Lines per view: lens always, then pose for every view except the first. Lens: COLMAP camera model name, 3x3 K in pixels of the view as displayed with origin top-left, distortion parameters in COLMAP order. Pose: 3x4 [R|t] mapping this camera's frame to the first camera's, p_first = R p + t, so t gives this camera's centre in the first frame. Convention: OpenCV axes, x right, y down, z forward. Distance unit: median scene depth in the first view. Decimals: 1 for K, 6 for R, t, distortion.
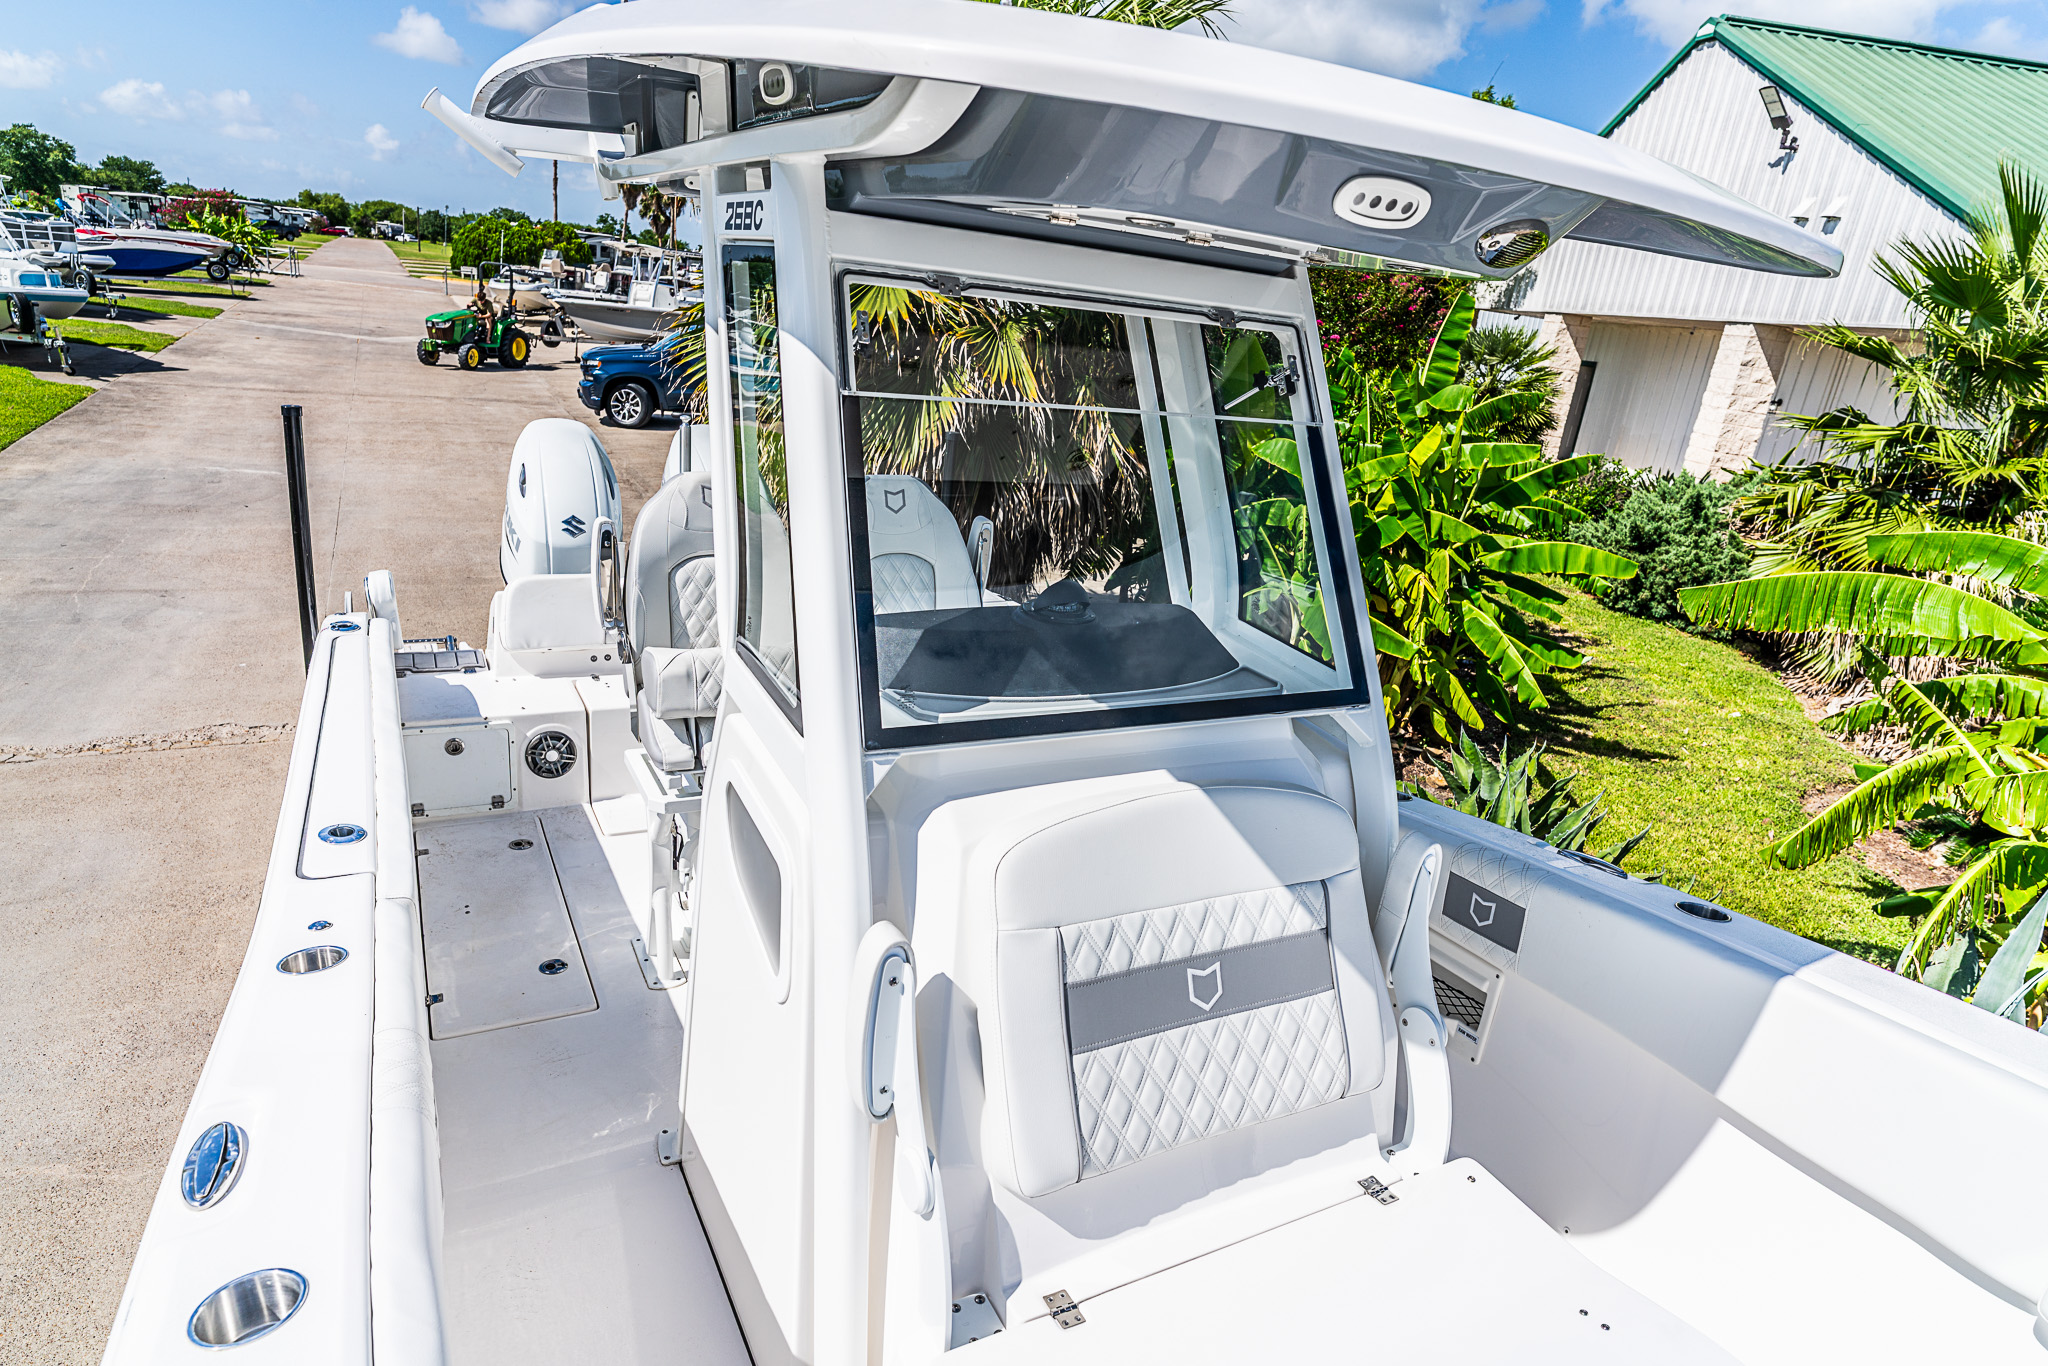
lens RADIAL K [[1148.9, 0, 1011.1], [0, 1148.9, 692.9], [0, 0, 1]] dist [-0.066579, 0.034362]
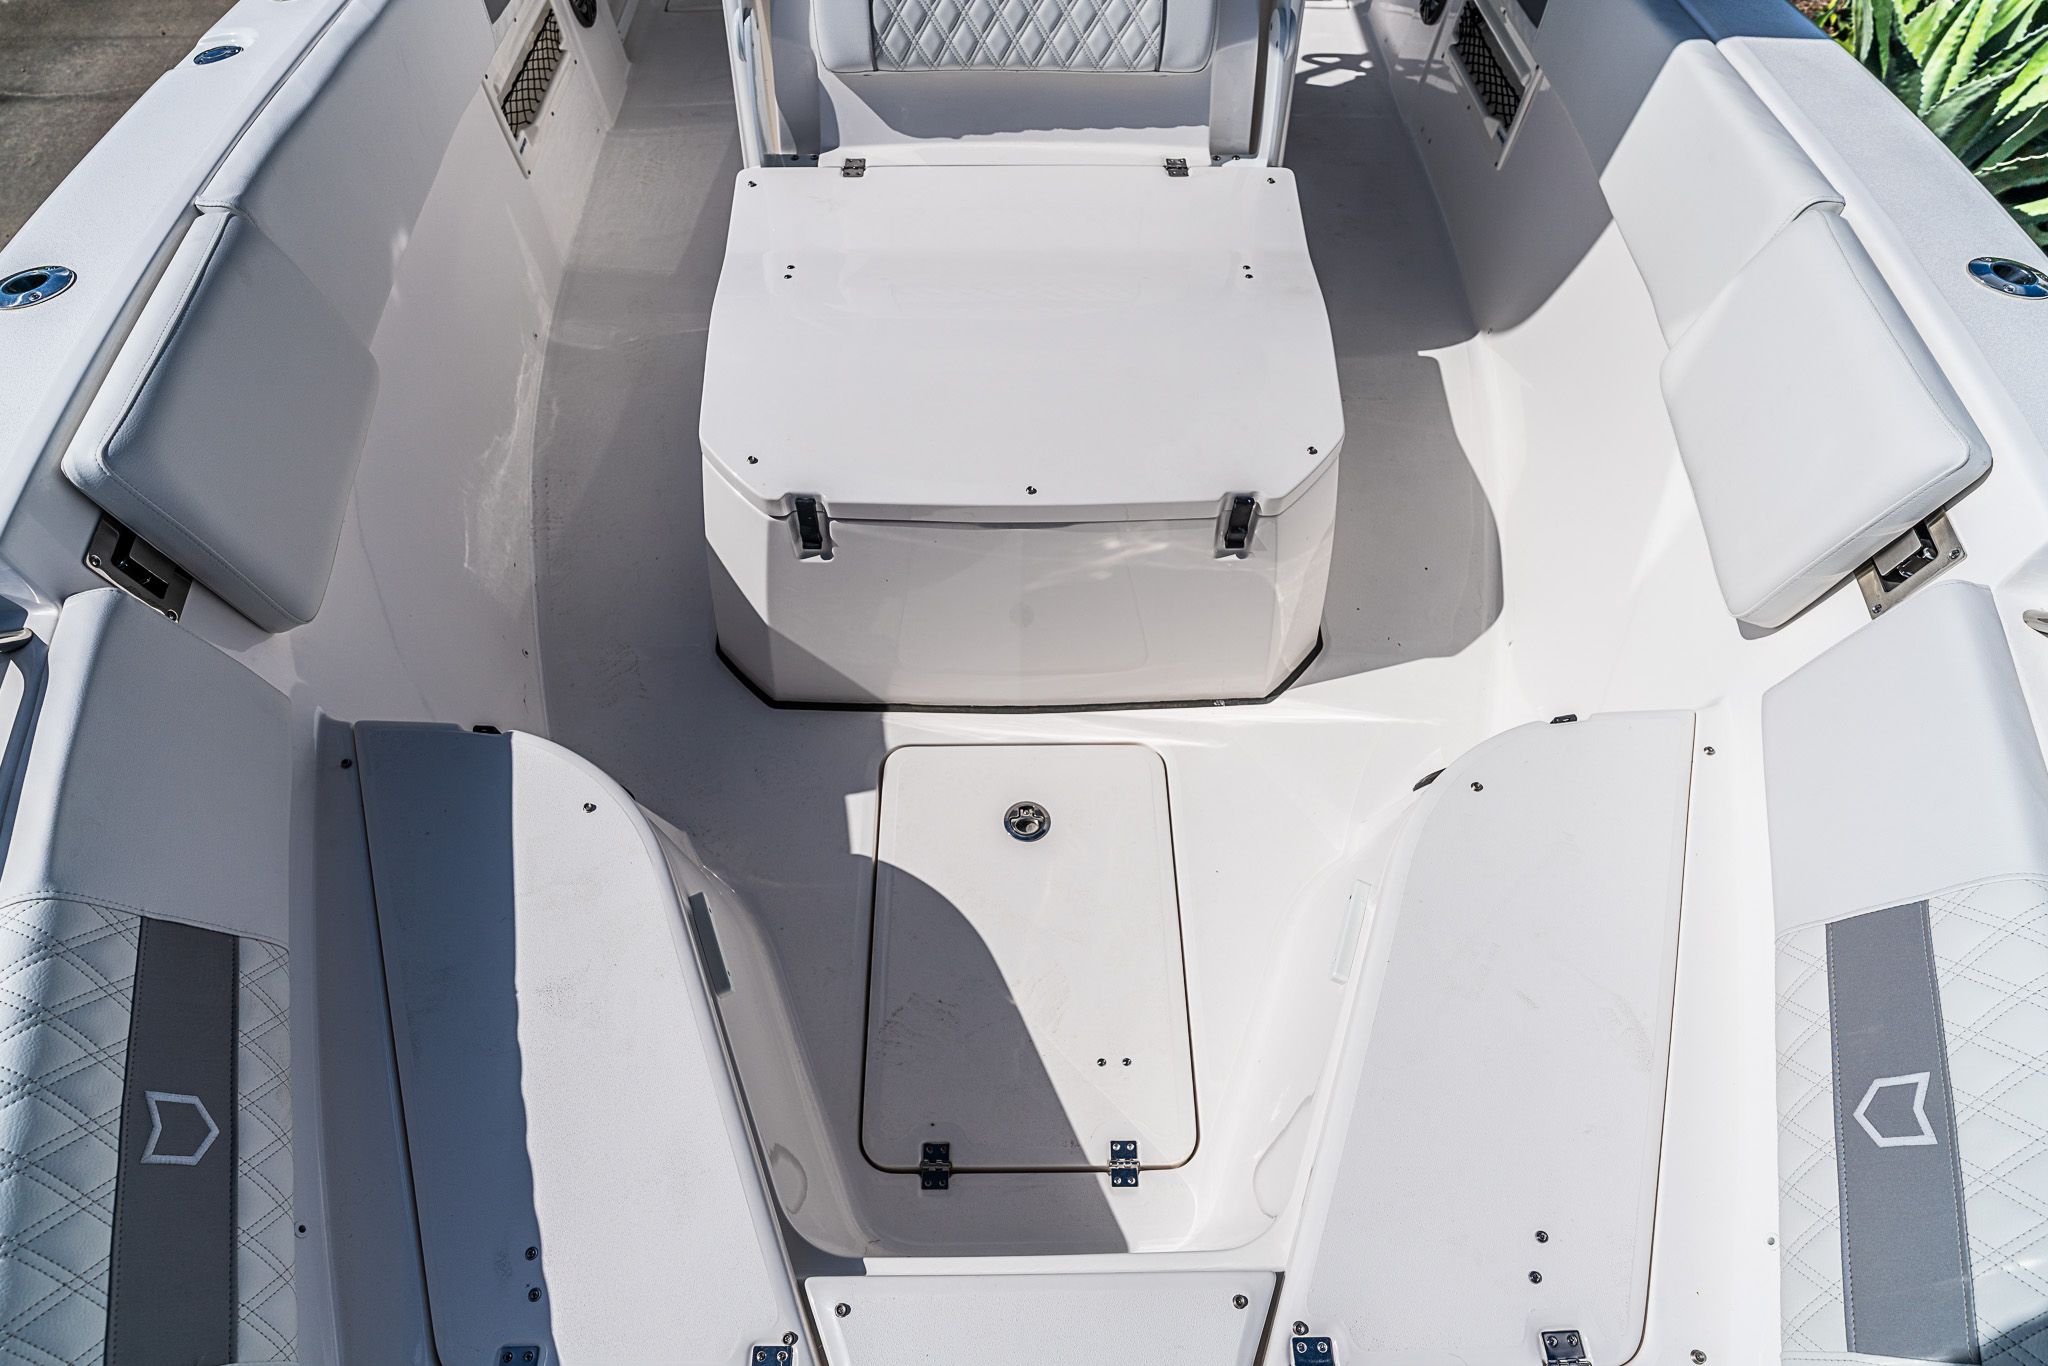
lens RADIAL K [[1157.2, 0, 1004.6], [0, 1157.2, 687.9], [0, 0, 1]] dist [-0.068893, 0.035336]
pose [[0.880239, 0.329074, -0.341893, 0.150420], [-0.060995, 0.792970, 0.606199, 0.034831], [0.470595, -0.512746, 0.718075, -0.036195]]
